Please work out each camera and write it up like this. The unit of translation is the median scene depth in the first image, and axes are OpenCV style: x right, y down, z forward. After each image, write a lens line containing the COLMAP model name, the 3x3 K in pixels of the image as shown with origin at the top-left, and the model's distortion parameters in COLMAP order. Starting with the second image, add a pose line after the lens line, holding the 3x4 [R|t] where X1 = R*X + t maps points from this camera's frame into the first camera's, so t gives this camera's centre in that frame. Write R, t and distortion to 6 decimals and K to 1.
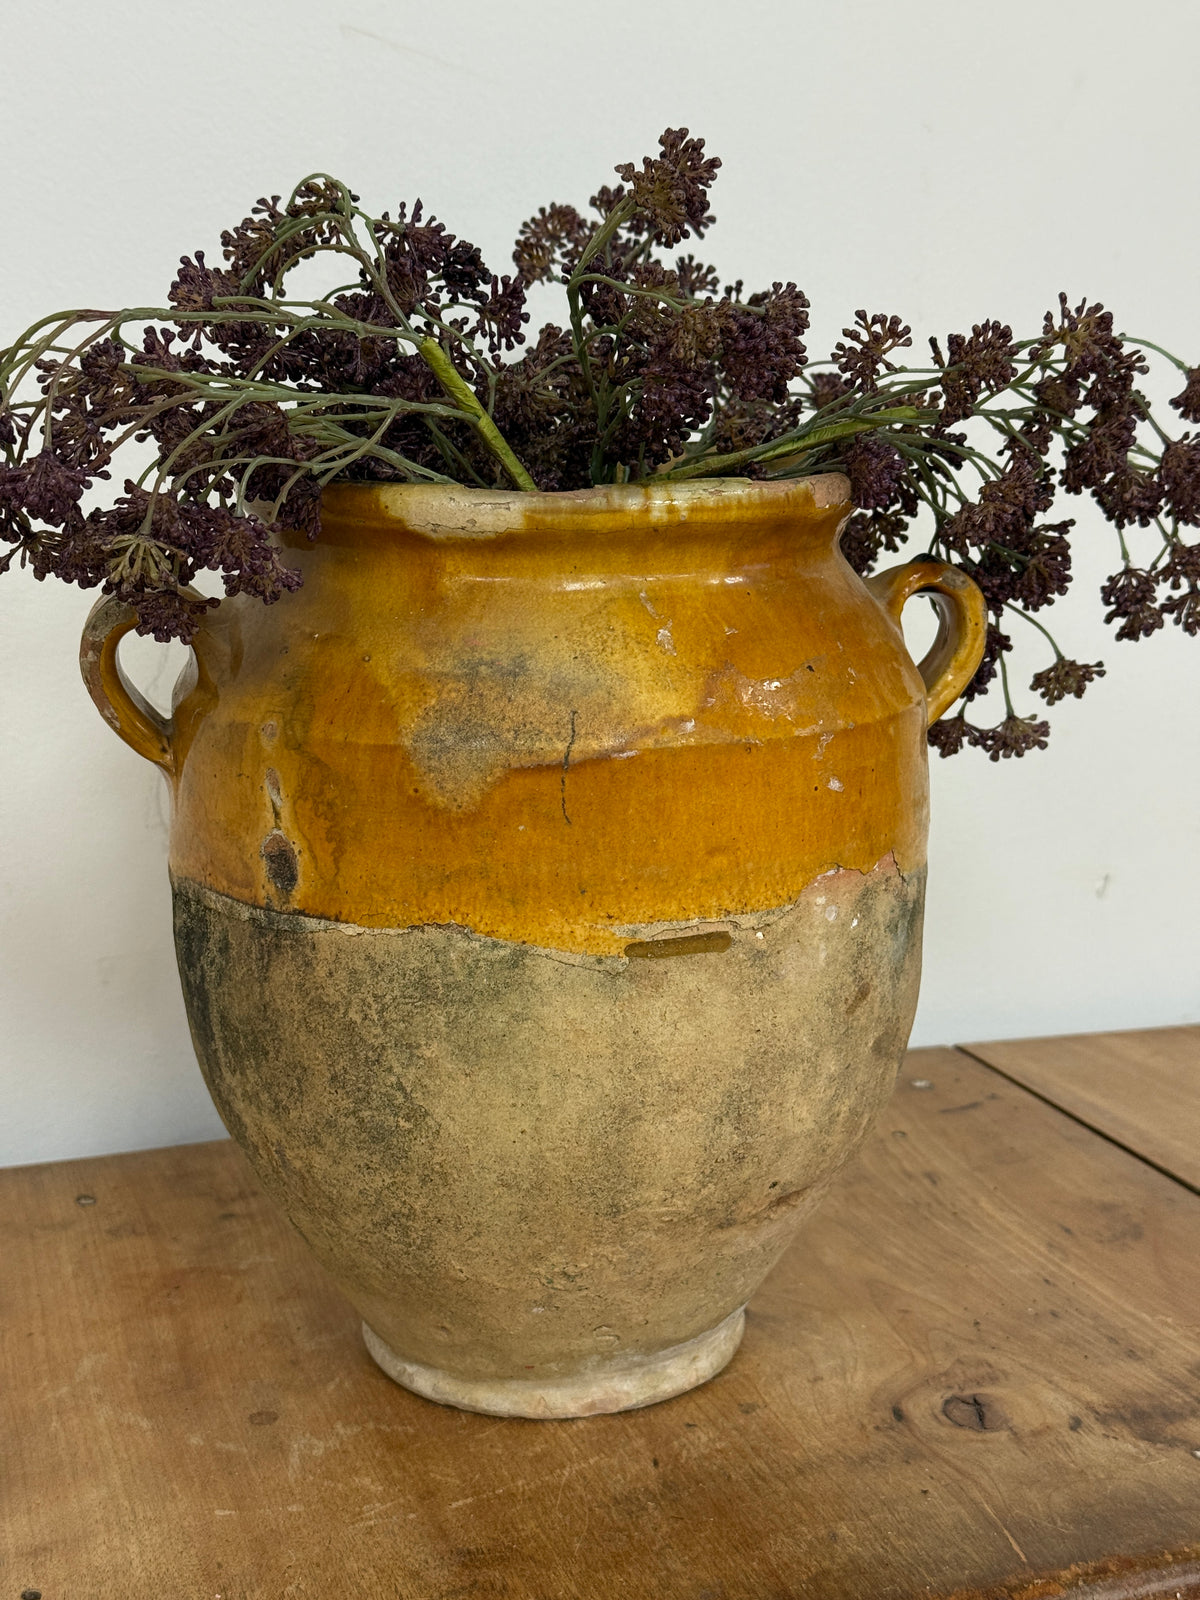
lens RADIAL K [[2253.6, 0, 593.3], [0, 2253.6, 787.4], [0, 0, 1]] dist [0.112363, 0.000000]
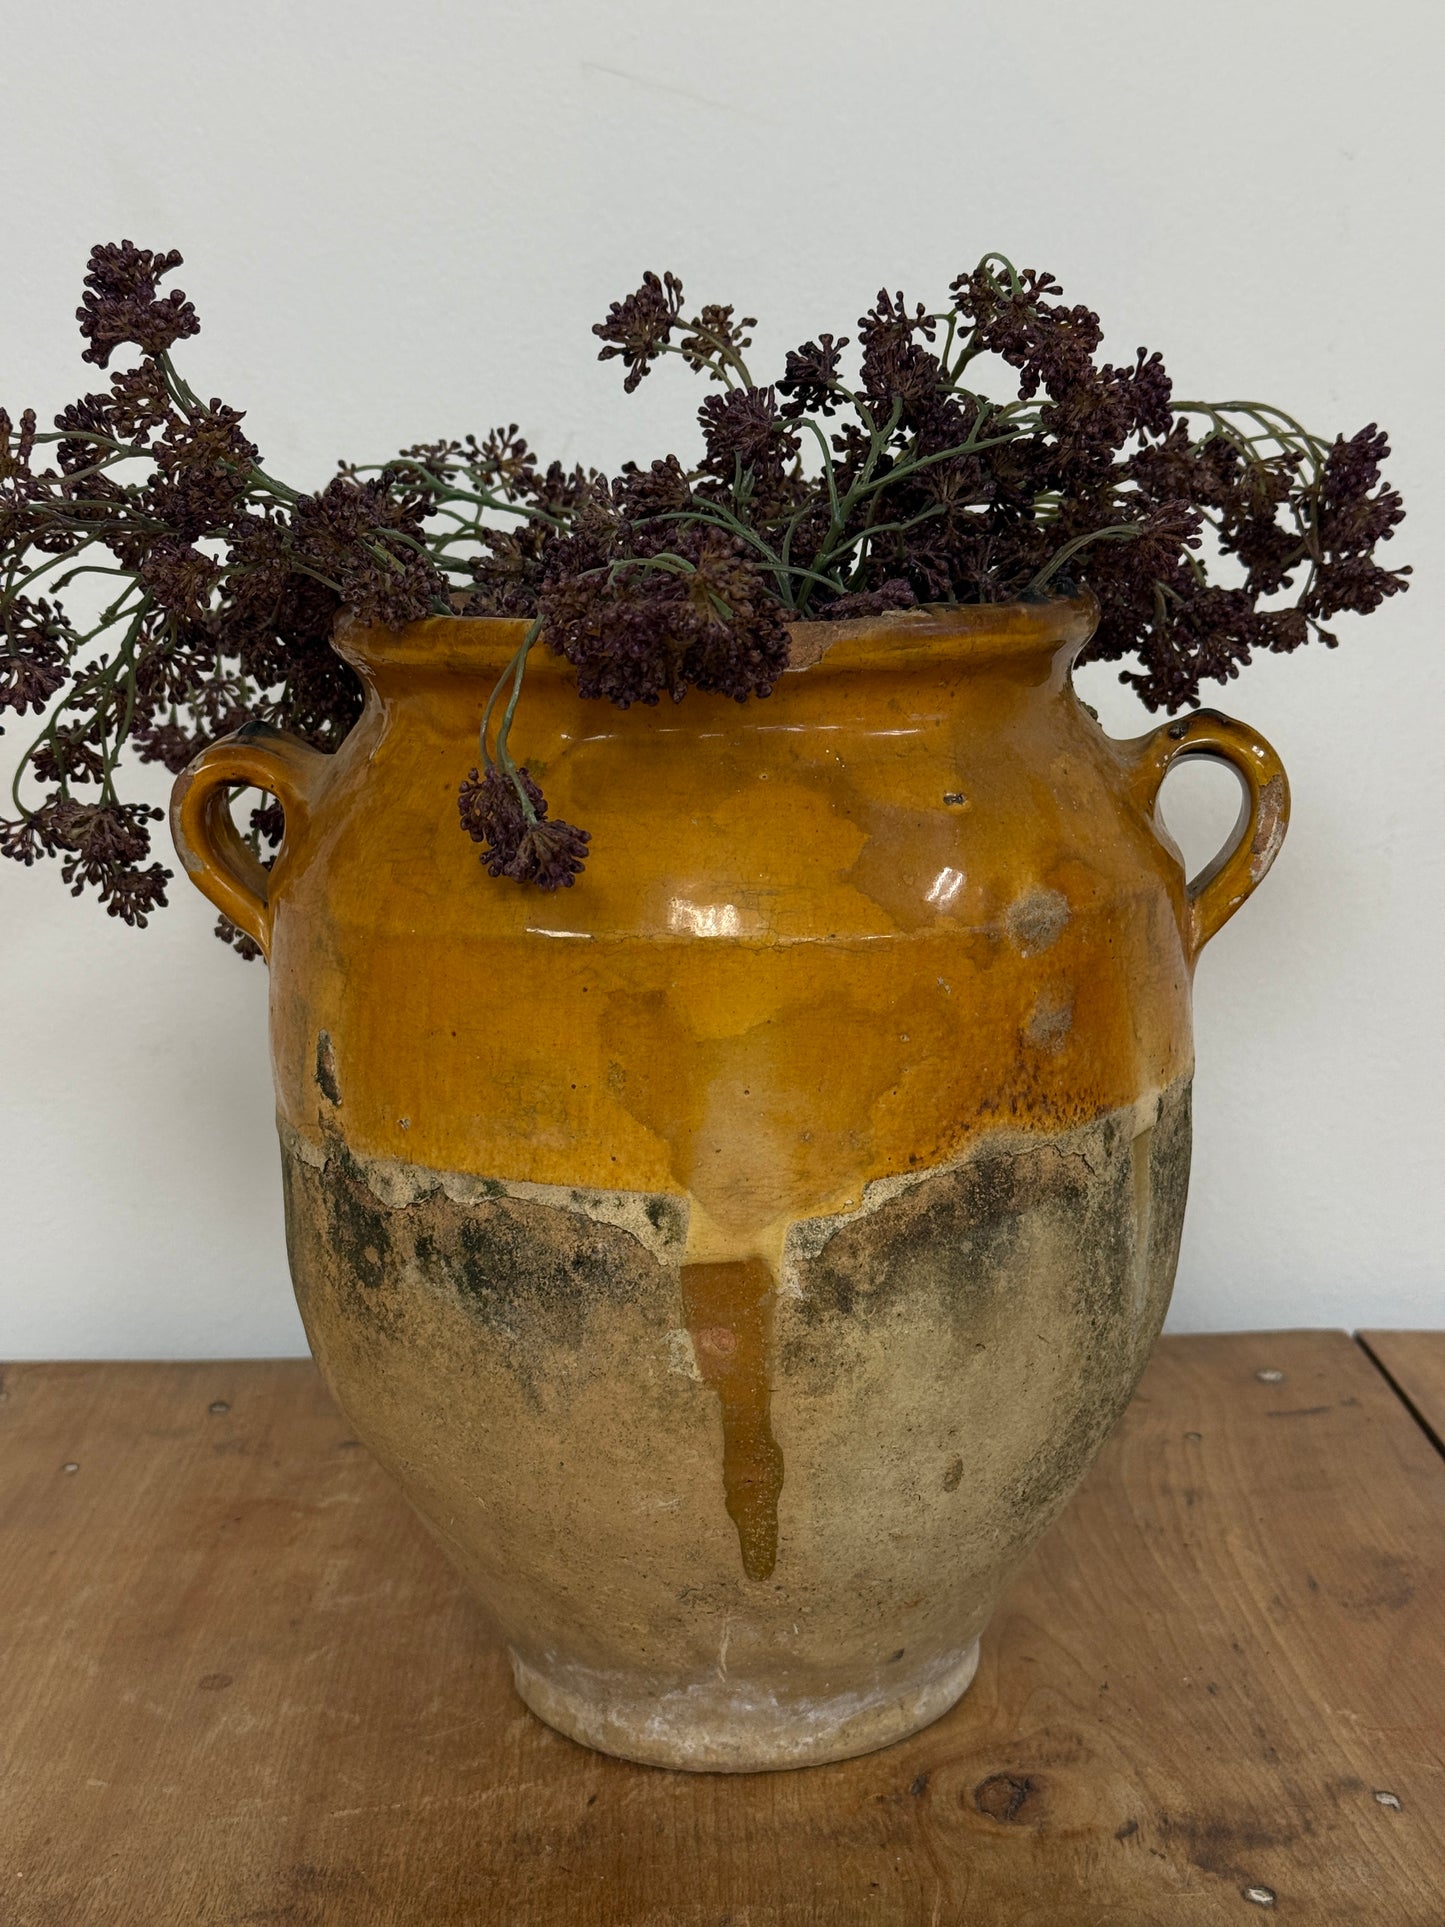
lens RADIAL K [[2714.2, 0, 692.0], [0, 2714.2, 942.4], [0, 0, 1]] dist [0.112363, 0.000000]
pose [[0.950116, 0.054130, -0.307165, 0.370230], [-0.052132, 0.998532, 0.014713, -0.034380], [0.307510, 0.002034, 0.951543, 0.059367]]
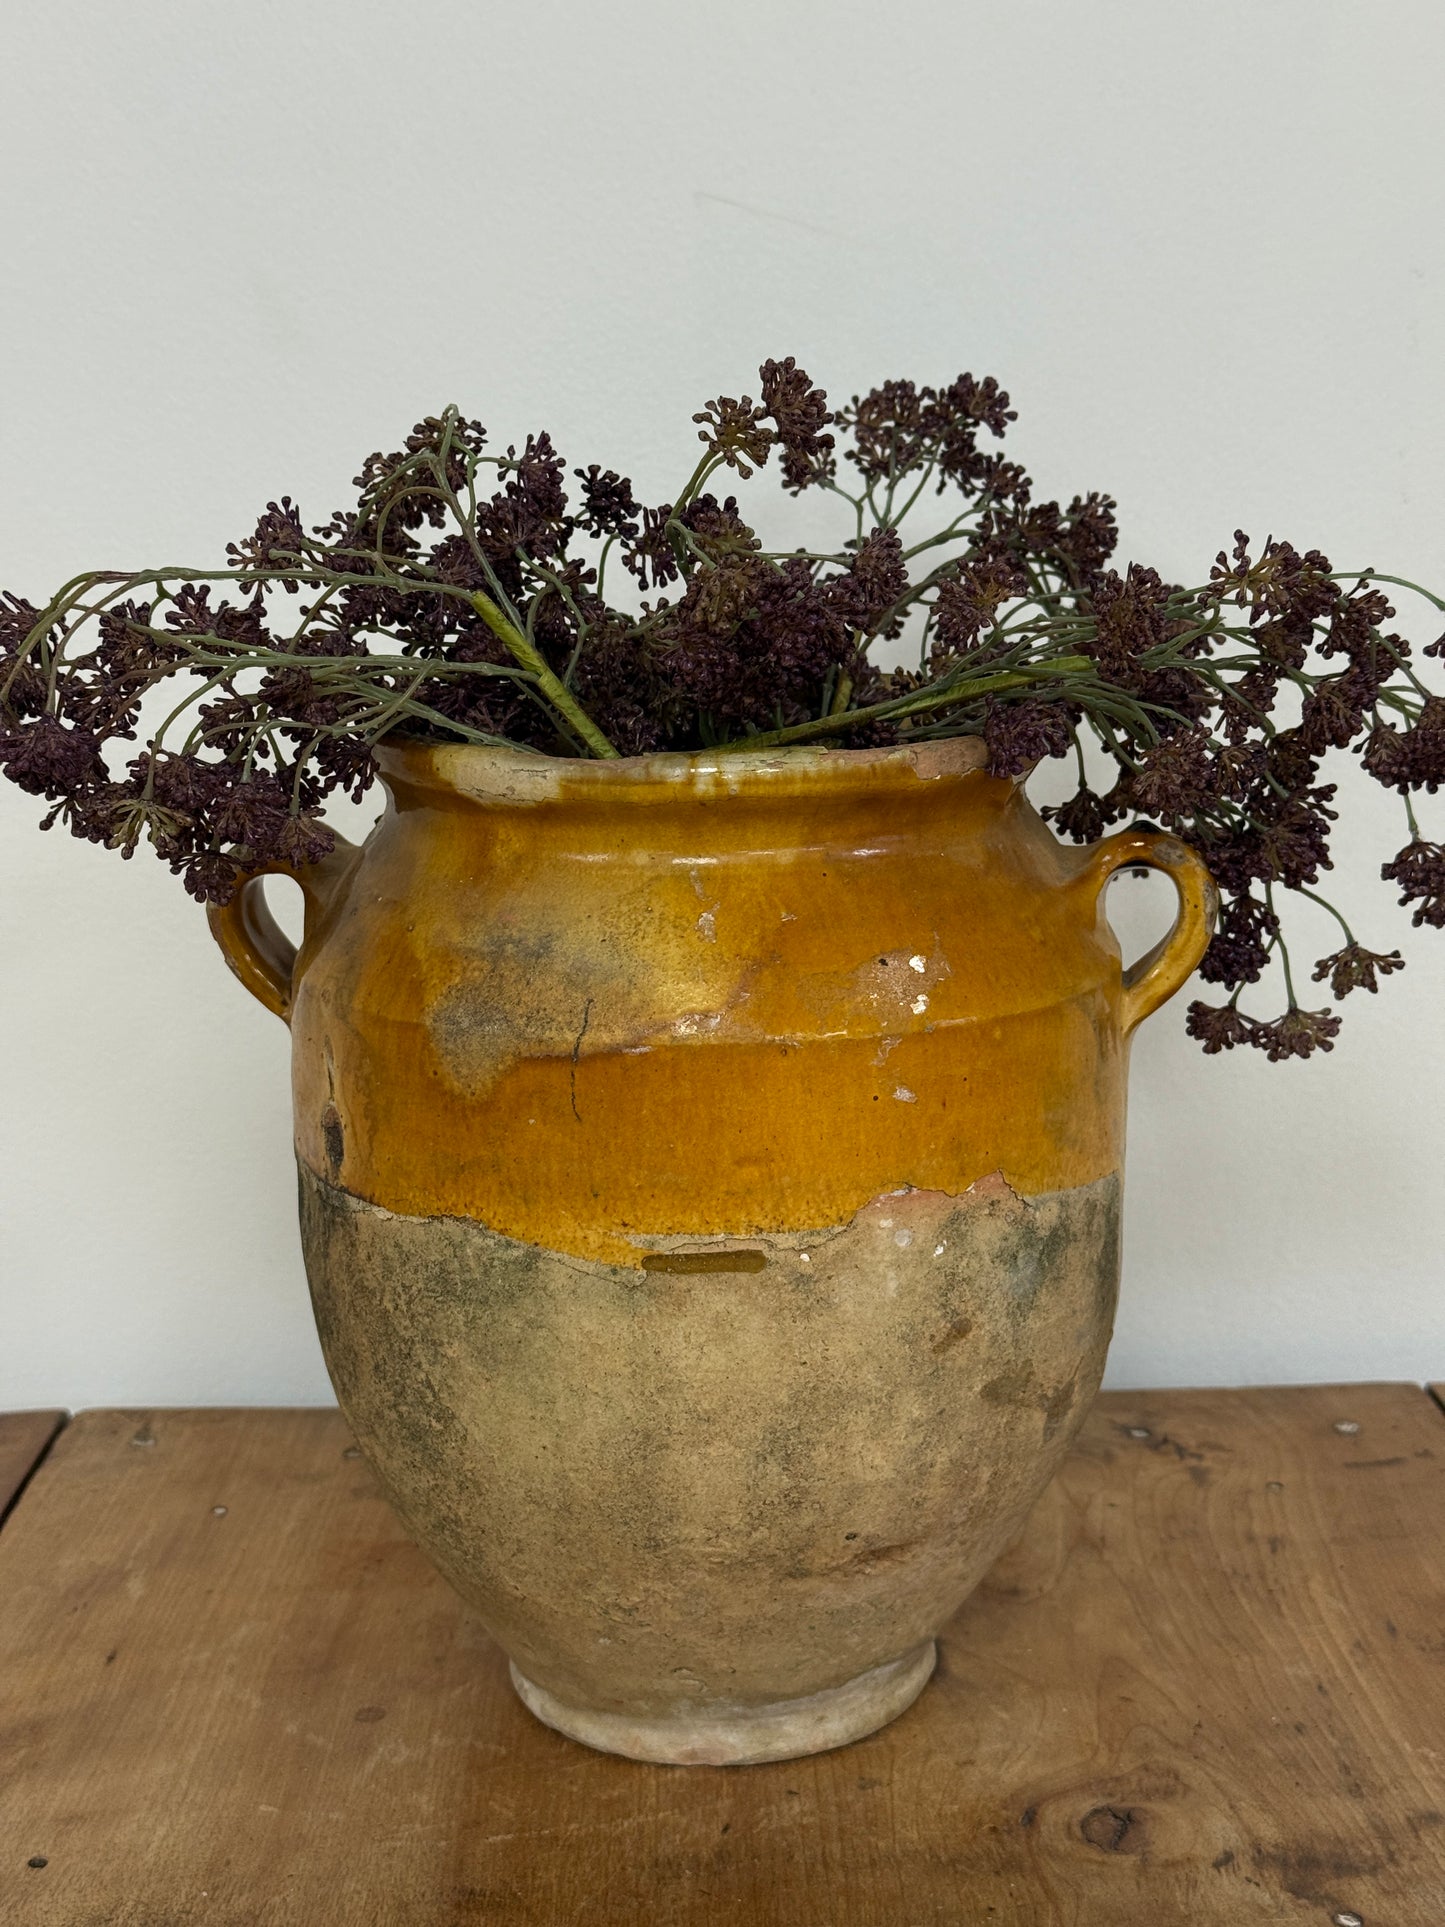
lens RADIAL K [[2714.2, 0, 713.0], [0, 2714.2, 943.7], [0, 0, 1]] dist [0.112363, 0.000000]
pose [[0.946362, 0.052661, -0.318787, 0.367171], [-0.052778, 0.998572, 0.008279, -0.064094], [0.318767, 0.008990, 0.947790, -0.035169]]
